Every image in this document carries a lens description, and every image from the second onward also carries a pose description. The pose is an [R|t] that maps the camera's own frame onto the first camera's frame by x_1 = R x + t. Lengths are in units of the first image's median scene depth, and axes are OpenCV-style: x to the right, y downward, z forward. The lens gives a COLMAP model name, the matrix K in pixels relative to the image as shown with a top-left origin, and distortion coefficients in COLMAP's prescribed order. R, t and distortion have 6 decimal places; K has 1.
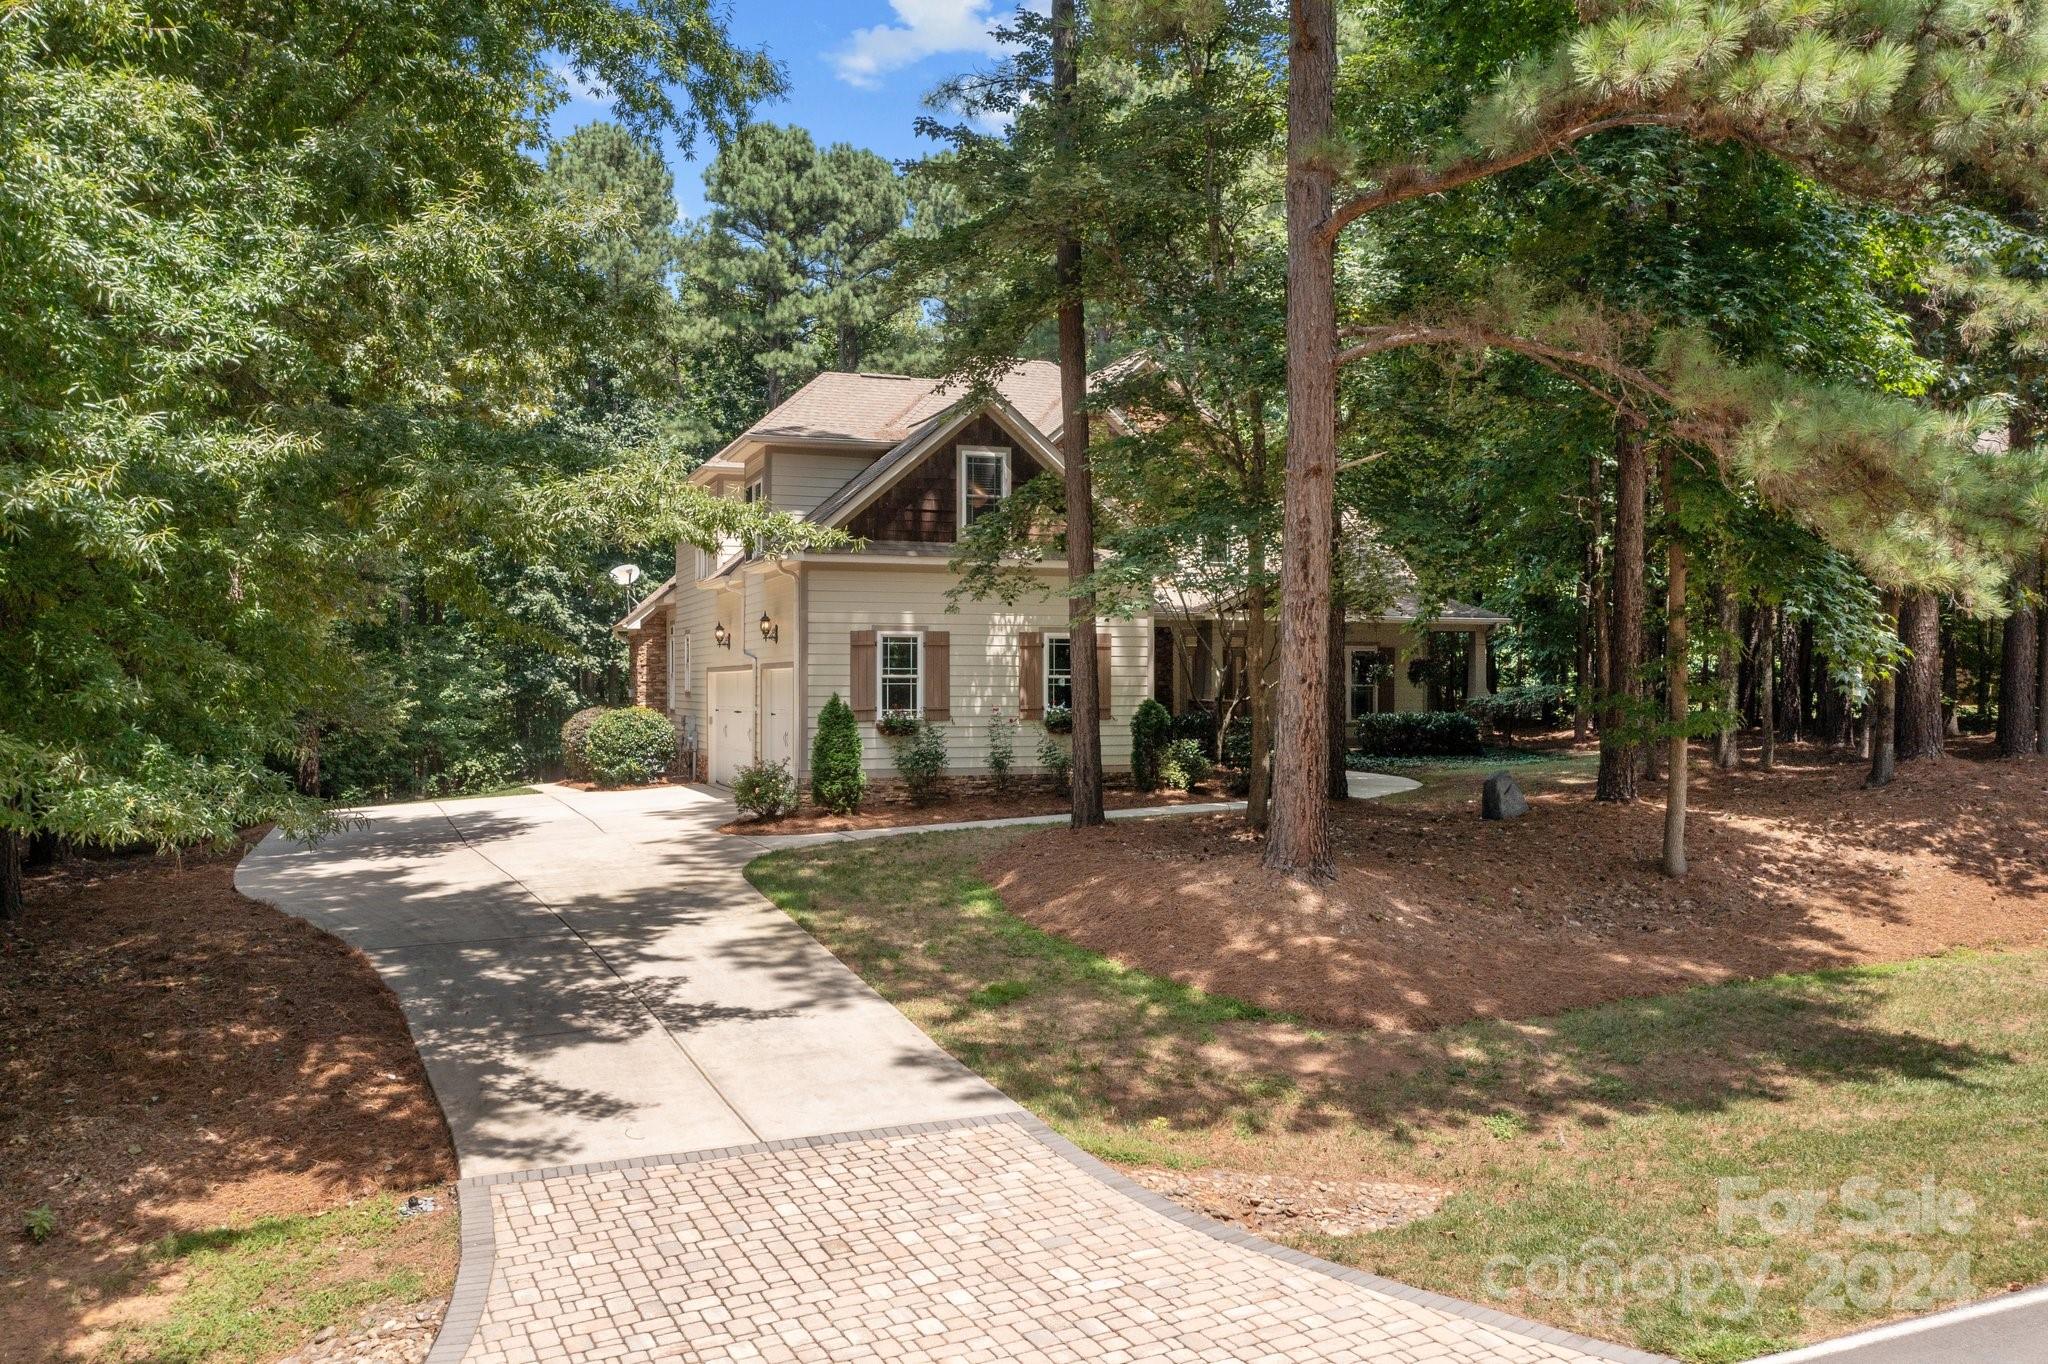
lens RADIAL K [[1530.3, 0, 1024.0], [0, 1530.3, 682.0], [0, 0, 1]] dist [-0.002754, -0.000456]
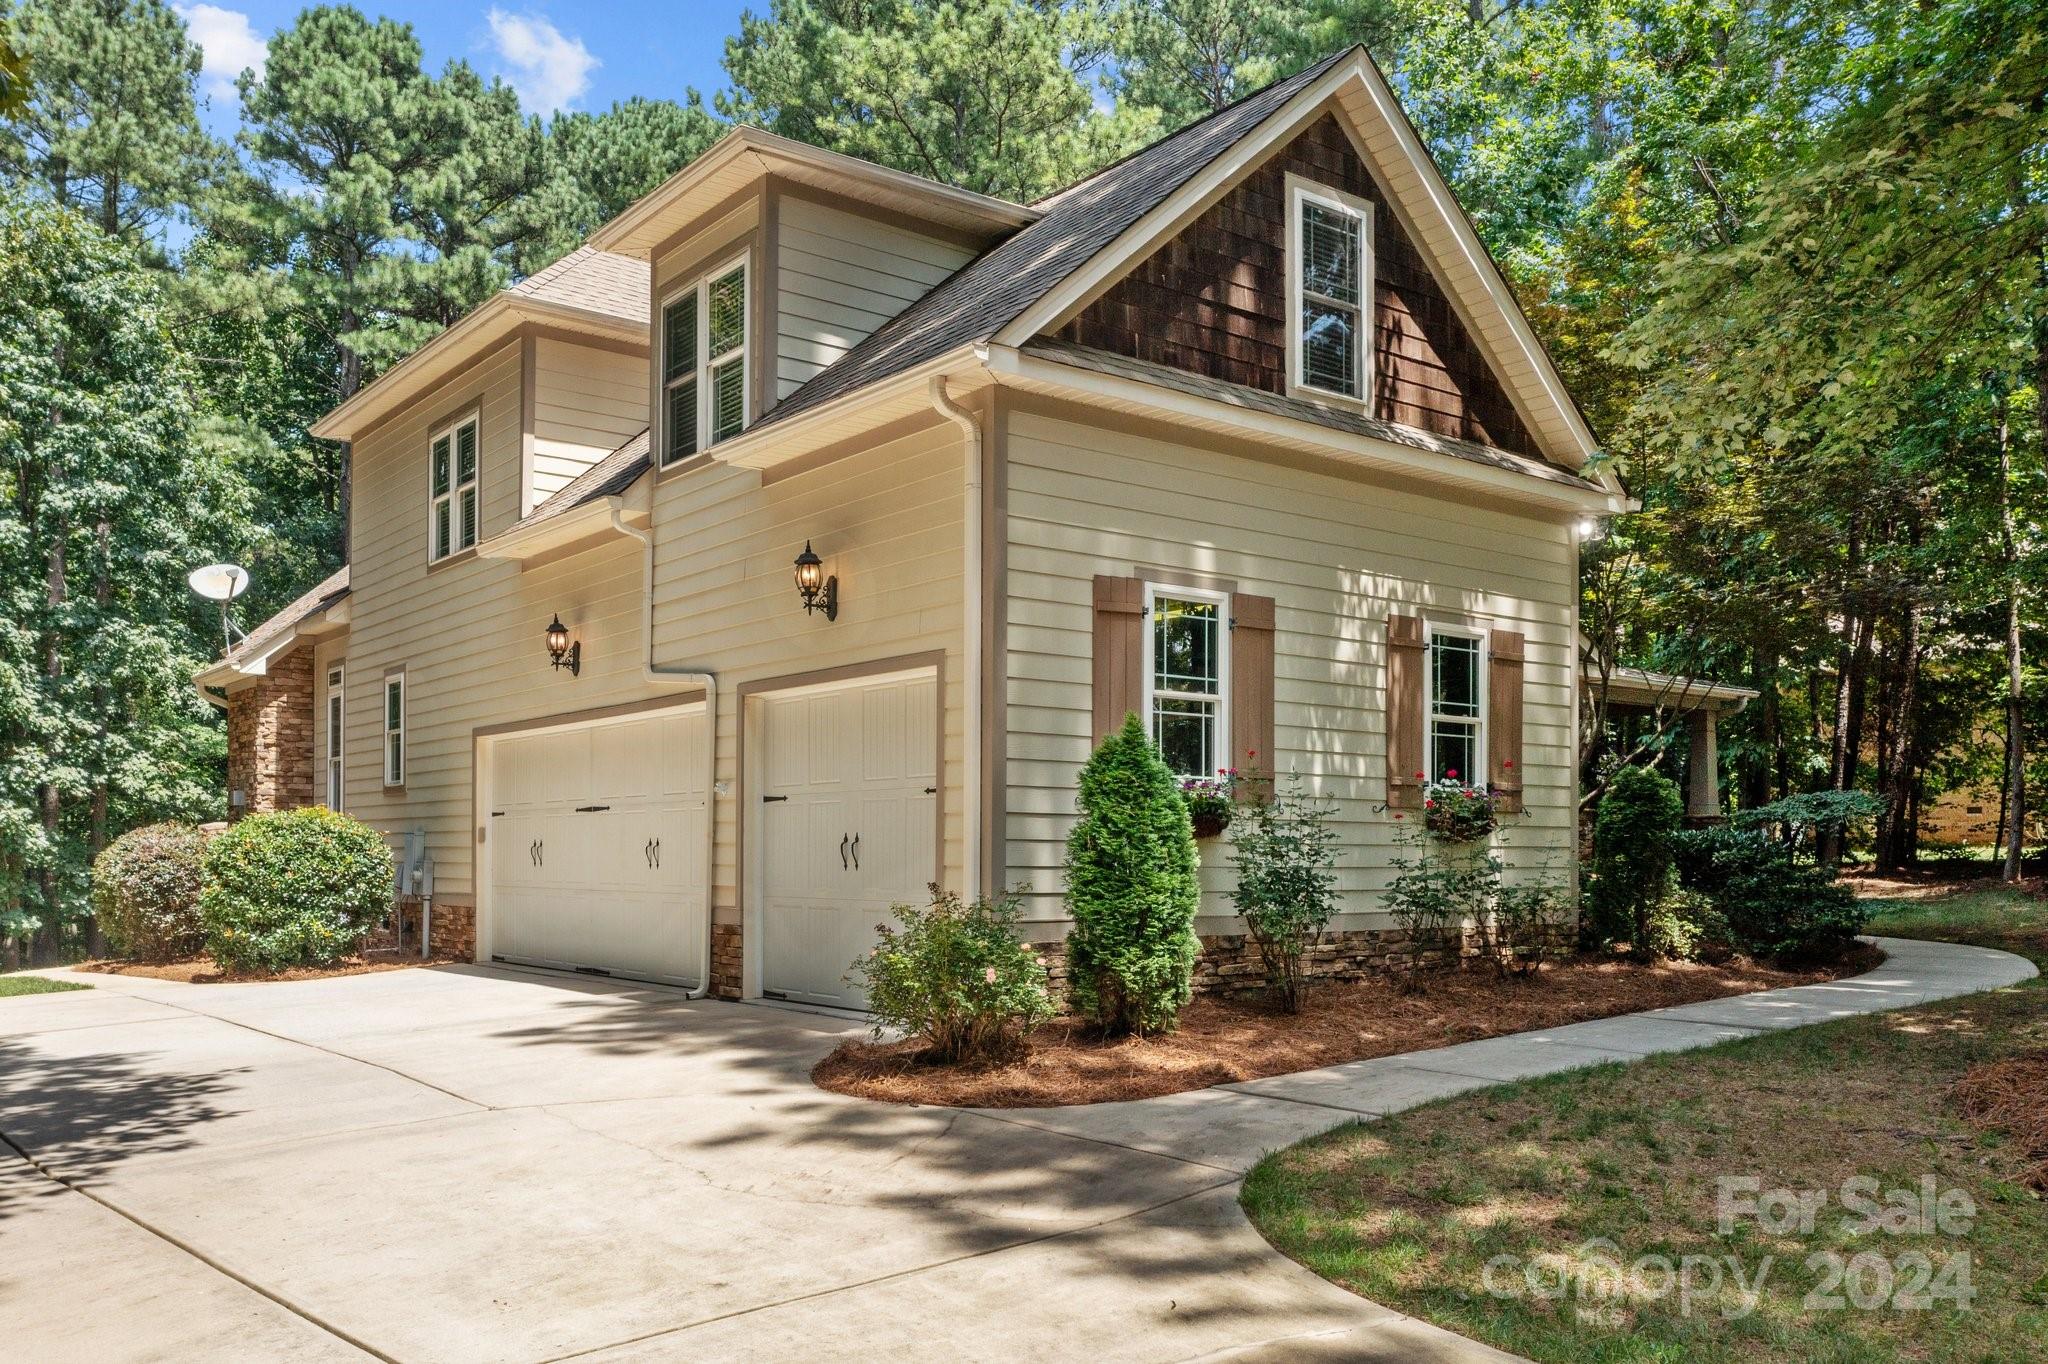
lens RADIAL K [[1641.9, 0, 1024.9], [0, 1641.9, 837.7], [0, 0, 1]] dist [-0.001551, -0.003658]
pose [[0.957464, 0.006629, 0.288477, -0.234121], [-0.004795, 0.999964, -0.007062, 0.035679], [-0.288513, 0.005378, 0.957461, 0.544690]]
